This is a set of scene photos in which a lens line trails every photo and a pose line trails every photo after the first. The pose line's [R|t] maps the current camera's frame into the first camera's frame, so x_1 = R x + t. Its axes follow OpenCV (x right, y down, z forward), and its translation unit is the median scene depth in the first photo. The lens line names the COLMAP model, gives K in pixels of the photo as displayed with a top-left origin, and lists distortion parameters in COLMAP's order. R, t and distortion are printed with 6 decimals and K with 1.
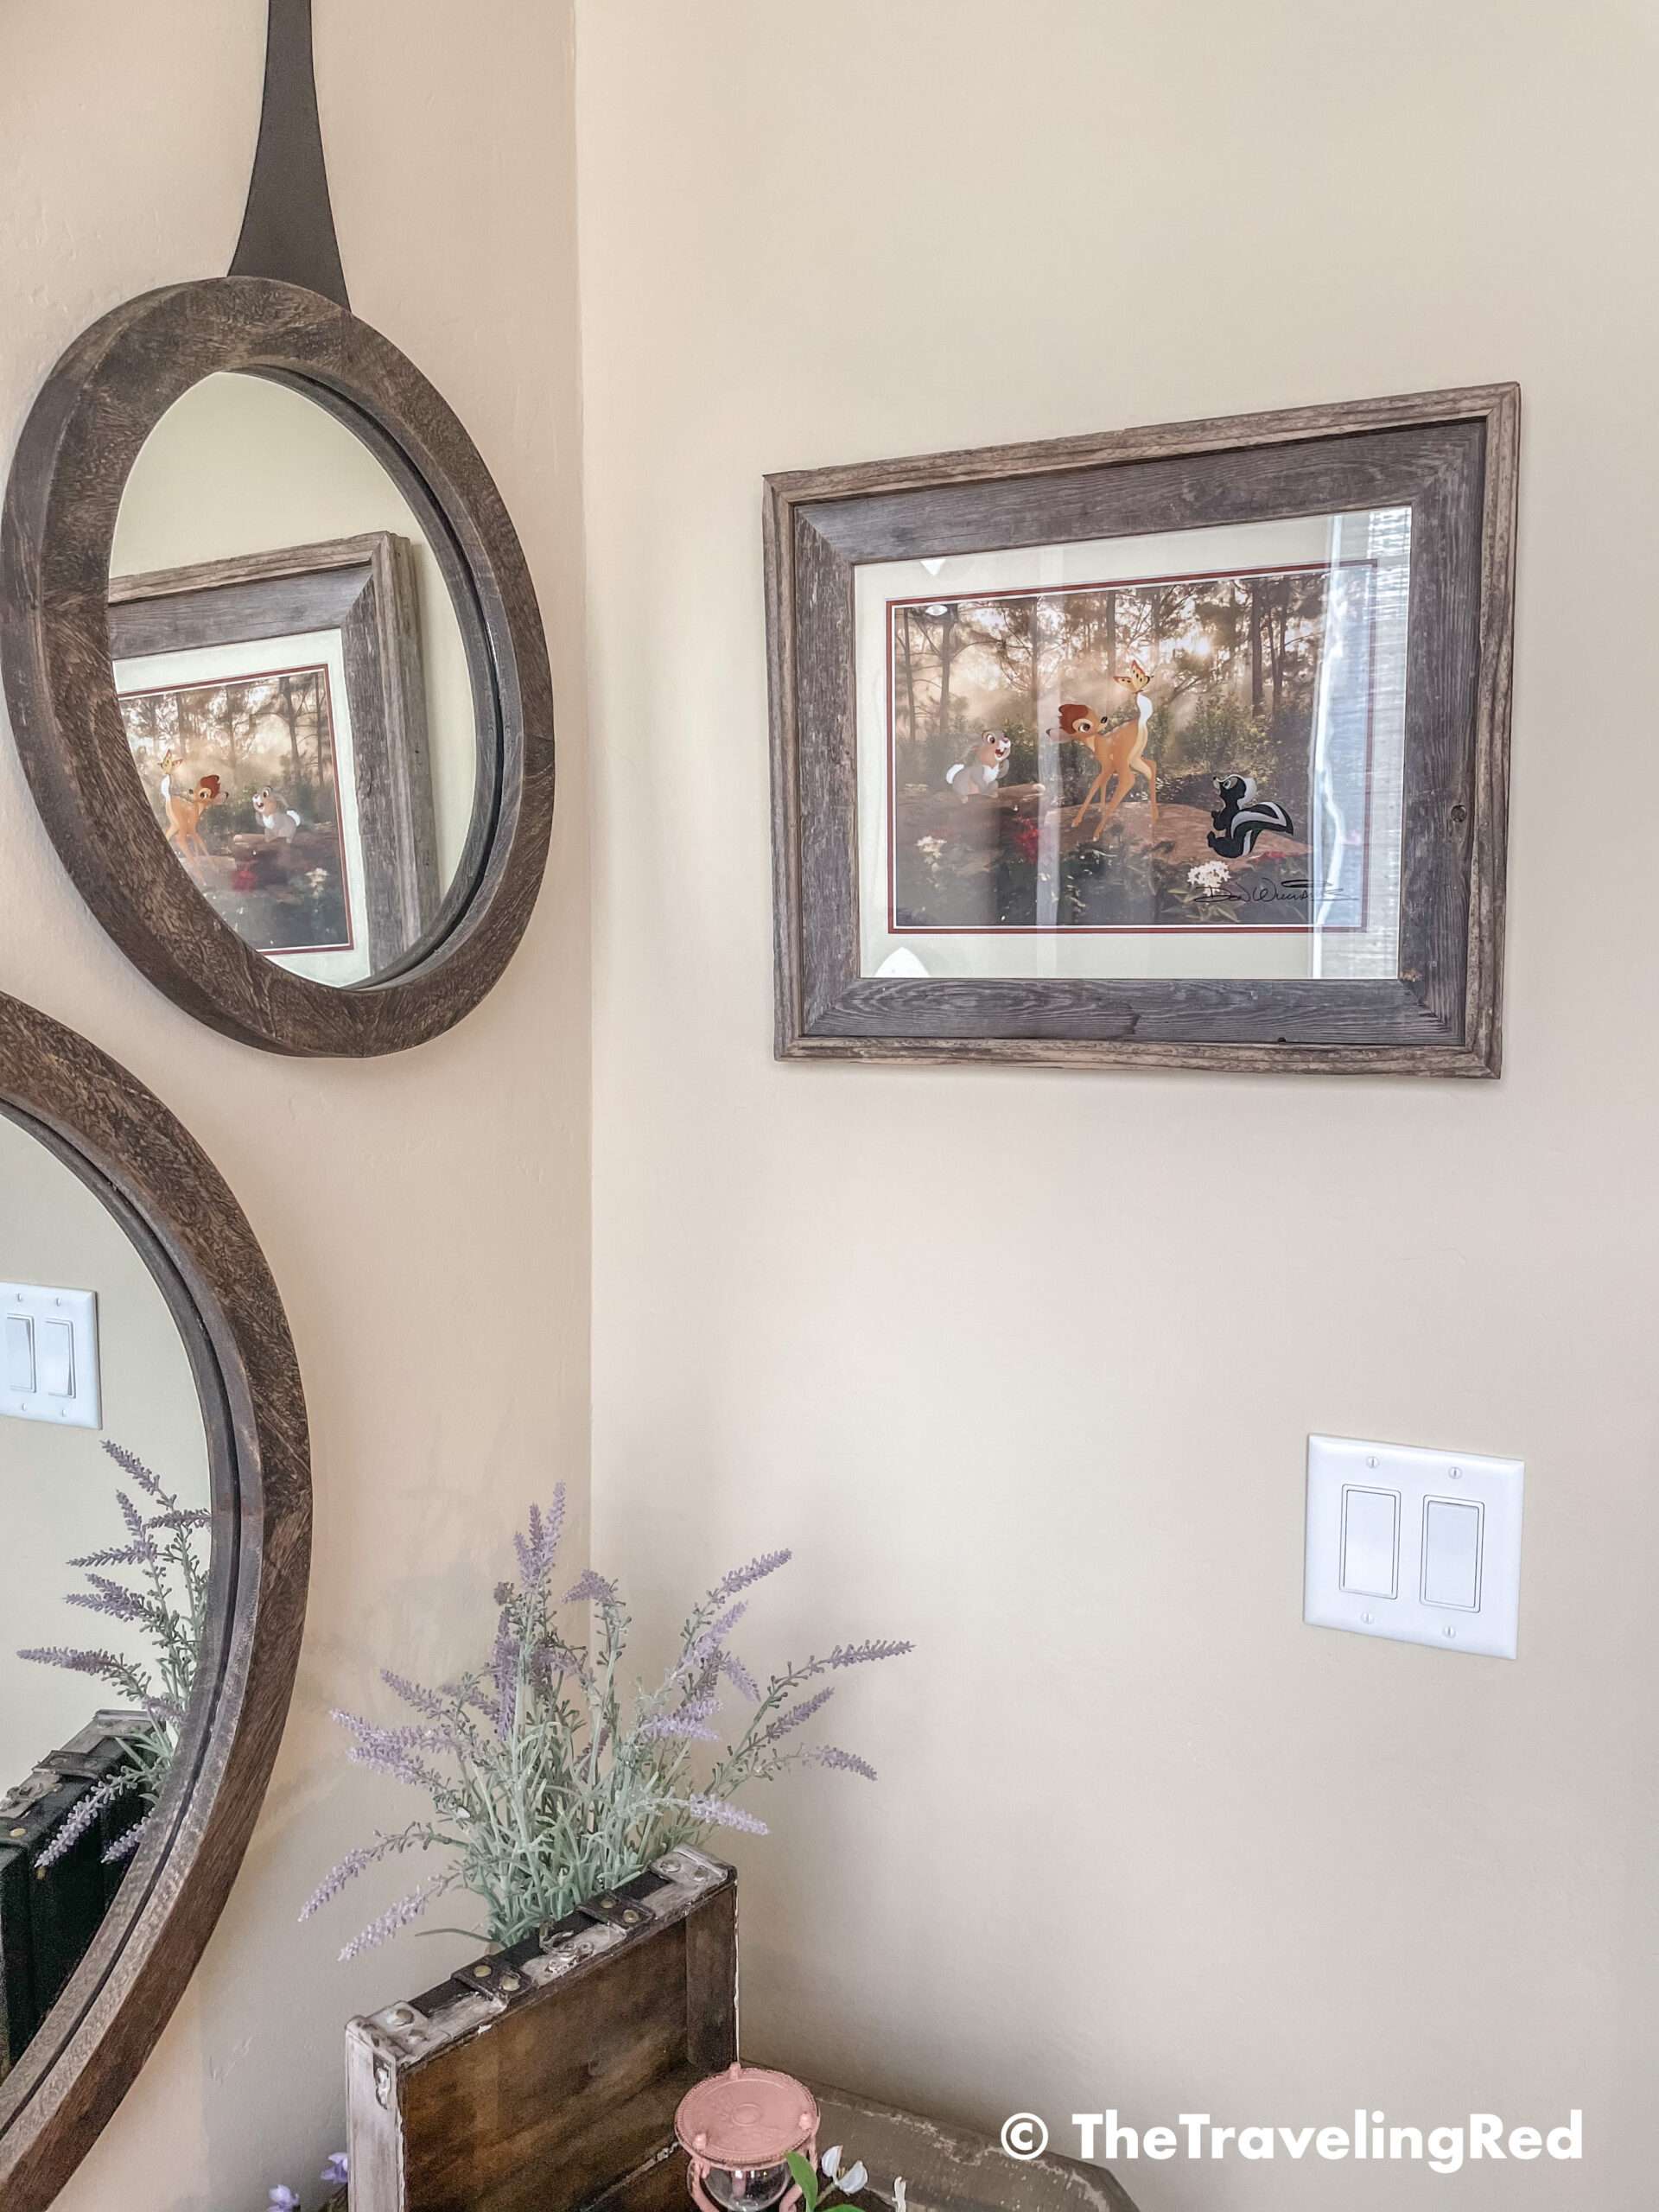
lens RADIAL K [[1673.2, 0, 836.4], [0, 1673.2, 1093.9], [0, 0, 1]] dist [0.081985, -0.116522]
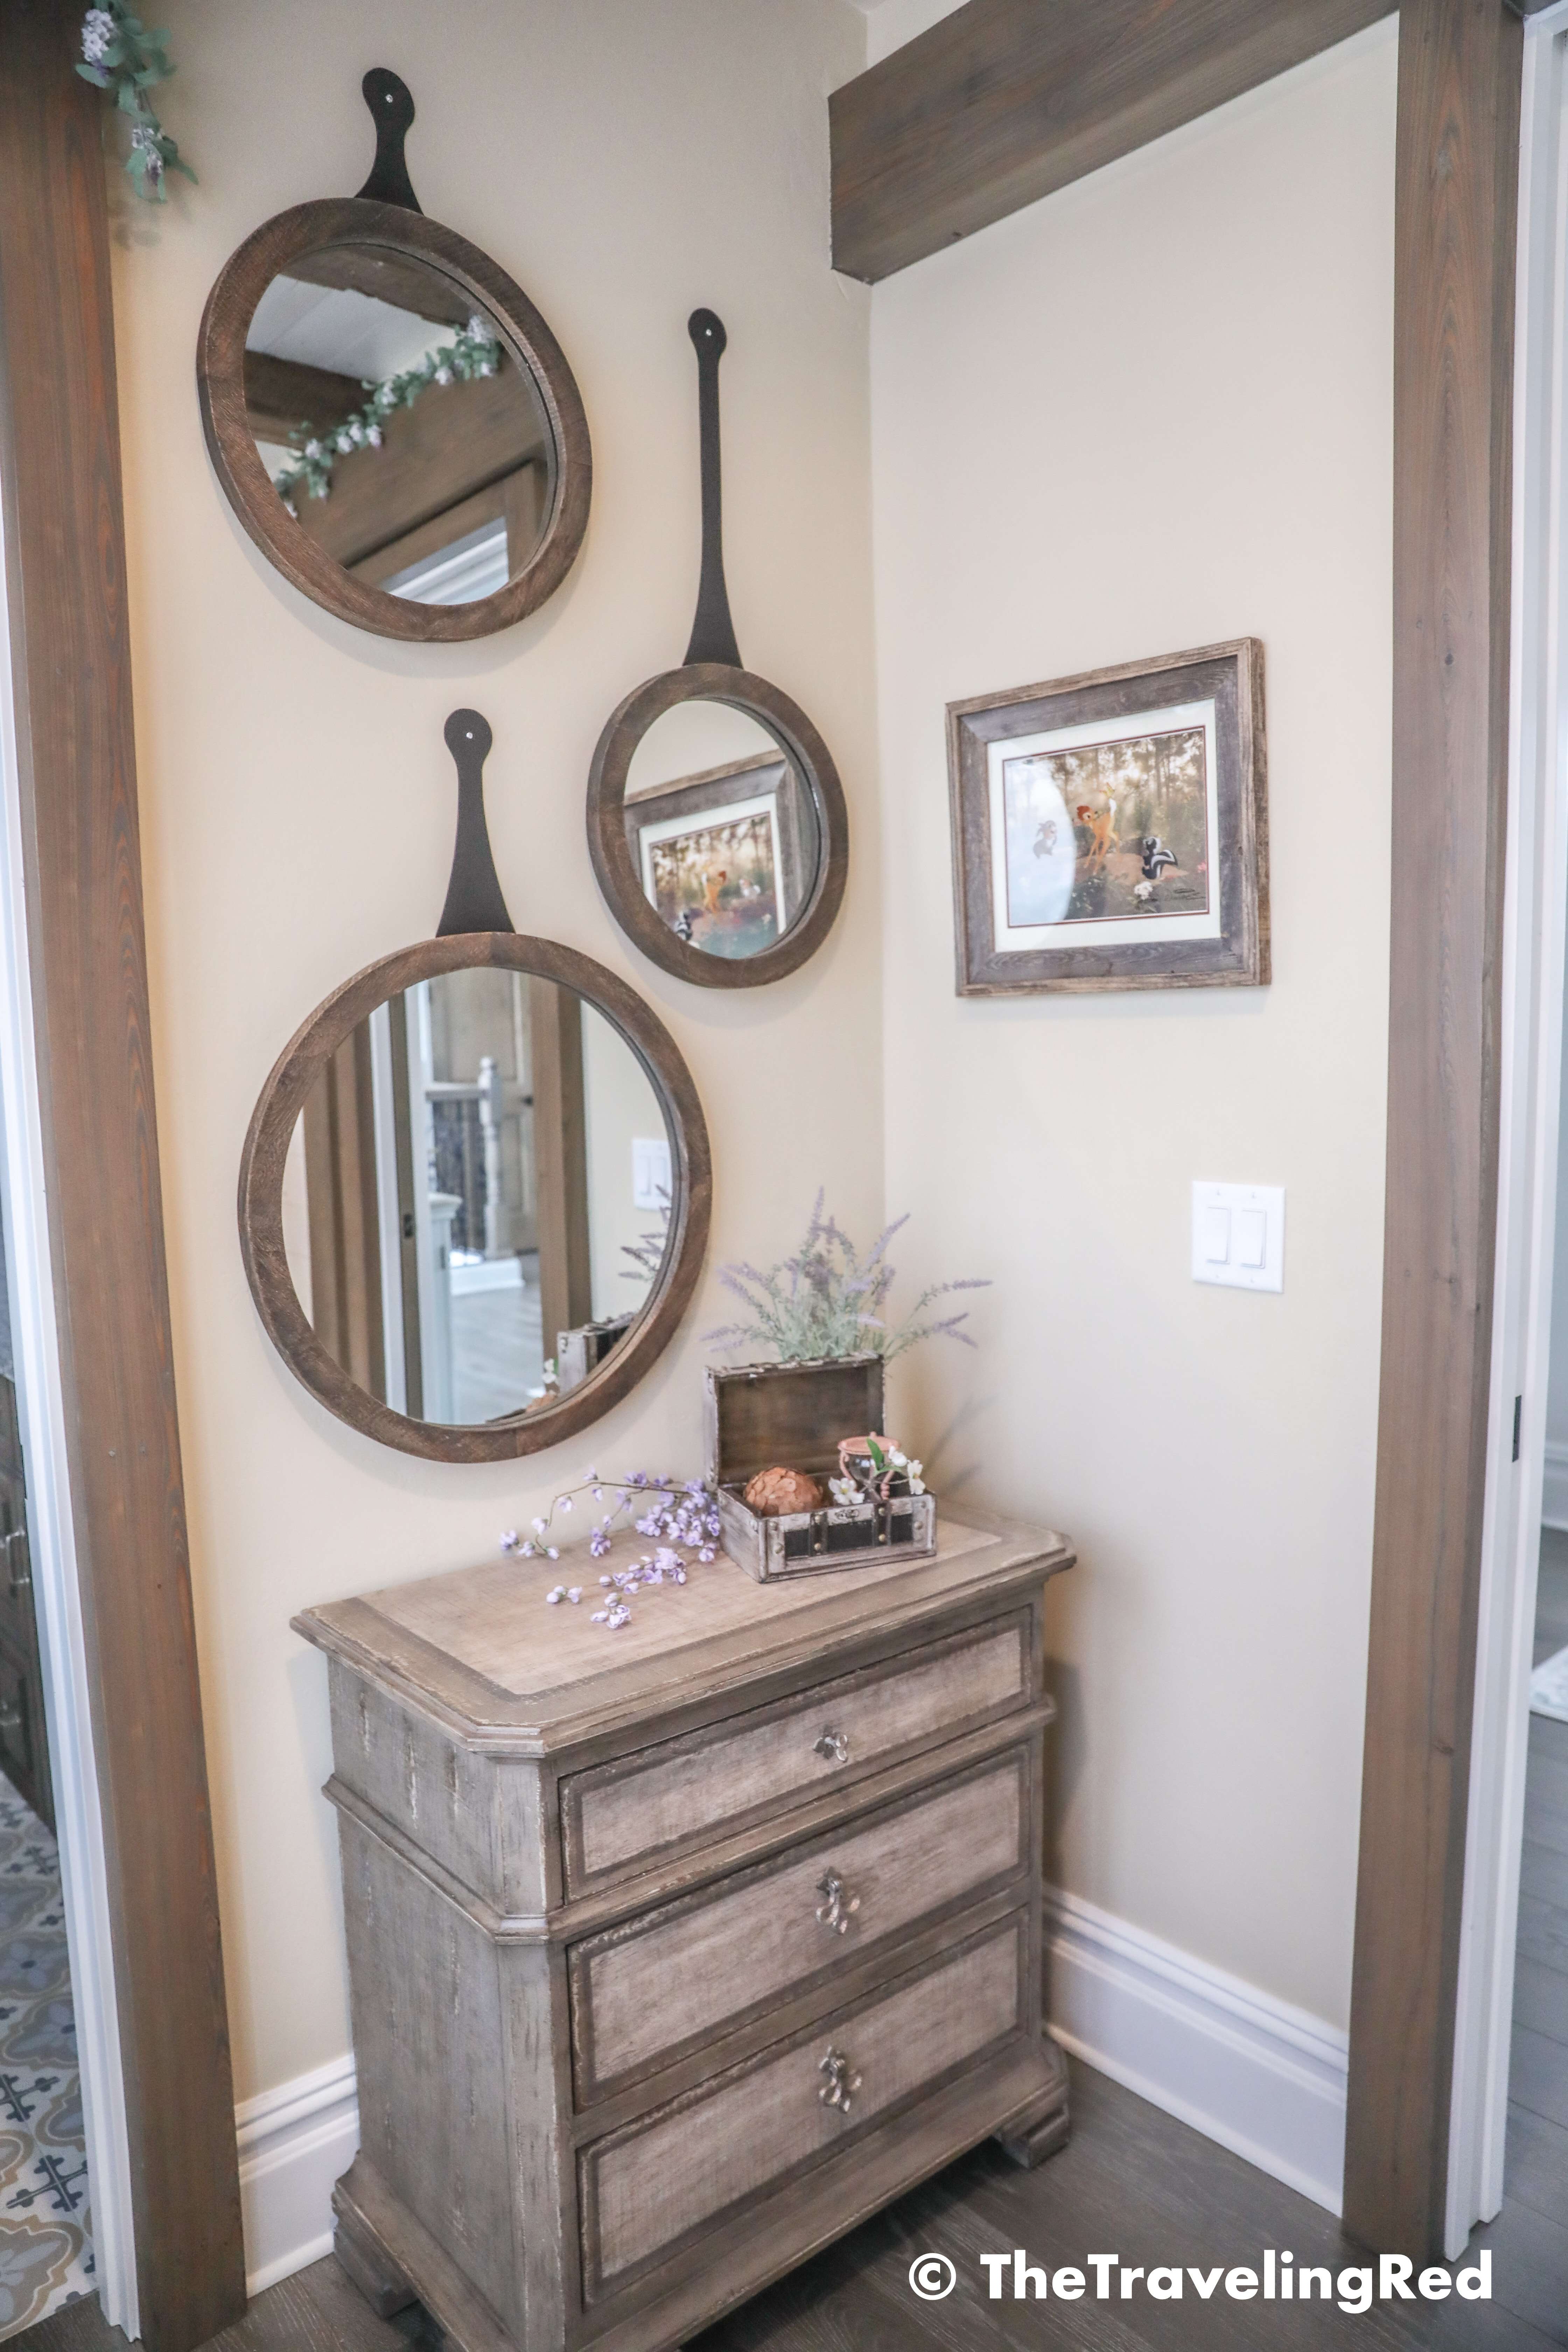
lens RADIAL K [[1590.2, 0, 779.0], [0, 1590.2, 1180.8], [0, 0, 1]] dist [-0.107475, 0.065965]
pose [[0.898438, 0.022247, -0.438537, 0.647687], [-0.017940, 0.999742, 0.013963, 0.187343], [0.438734, -0.004677, 0.898605, -0.812648]]
